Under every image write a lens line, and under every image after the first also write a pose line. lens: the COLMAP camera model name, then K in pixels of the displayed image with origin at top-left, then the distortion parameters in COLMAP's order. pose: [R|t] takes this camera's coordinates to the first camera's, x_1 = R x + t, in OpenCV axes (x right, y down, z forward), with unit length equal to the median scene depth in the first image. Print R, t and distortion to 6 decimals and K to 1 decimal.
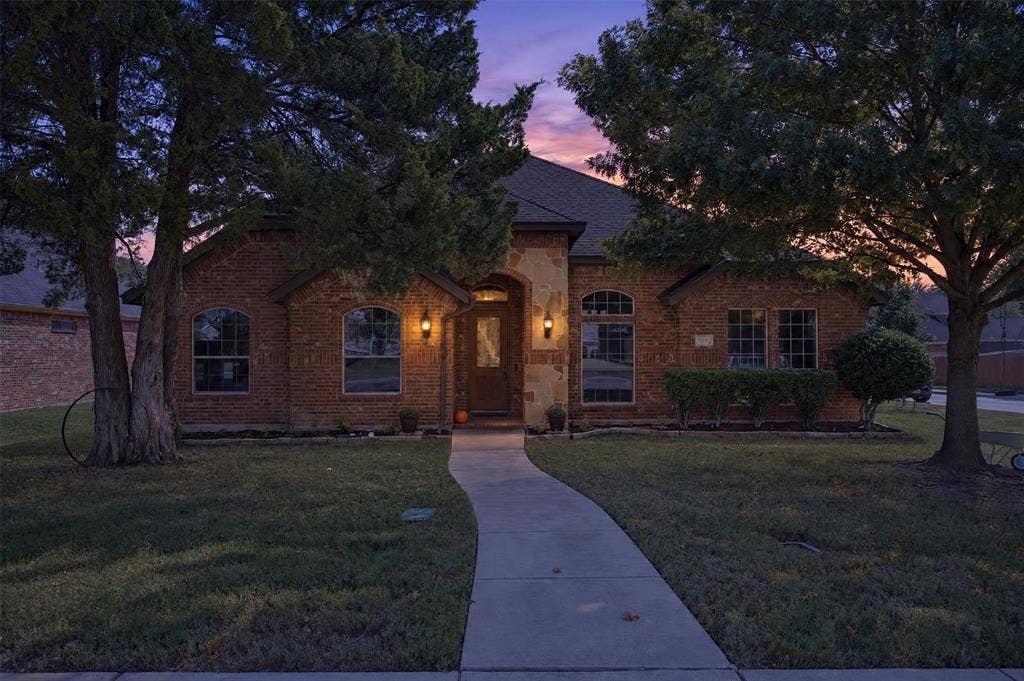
lens RADIAL K [[474.6, 0, 509.0], [0, 474.6, 345.6], [0, 0, 1]] dist [0.000348, 0.000152]
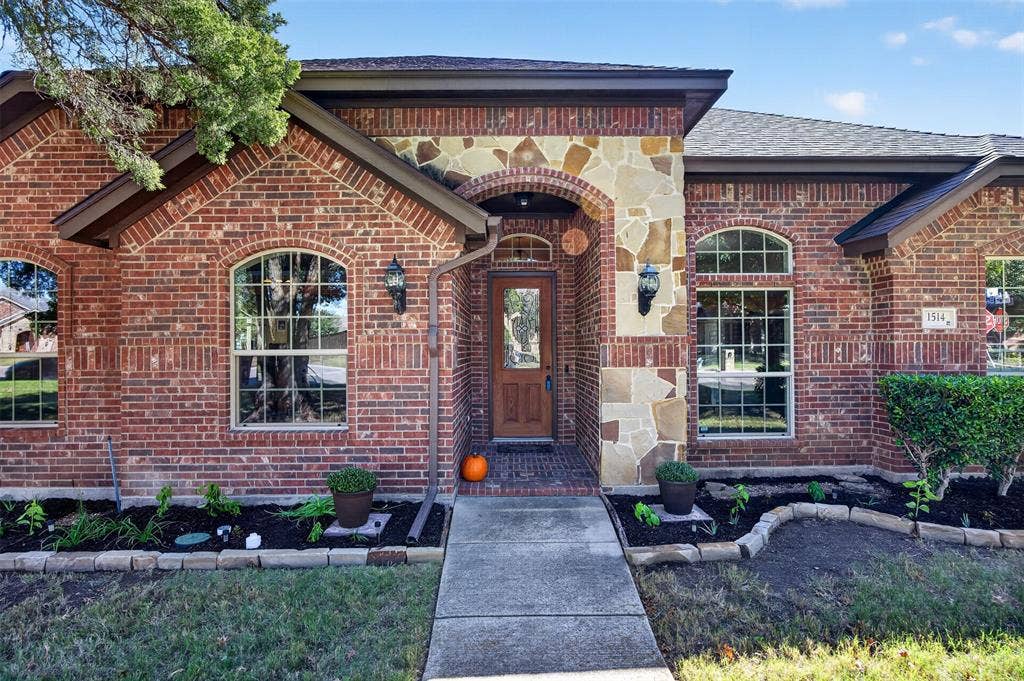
lens RADIAL K [[474.6, 0, 518.5], [0, 474.6, 345.4], [0, 0, 1]] dist [0.000348, 0.000152]
pose [[0.999641, -0.005132, -0.026292, -0.039444], [0.005362, 0.999948, 0.008691, 0.012194], [0.026246, -0.008829, 0.999617, 0.495845]]
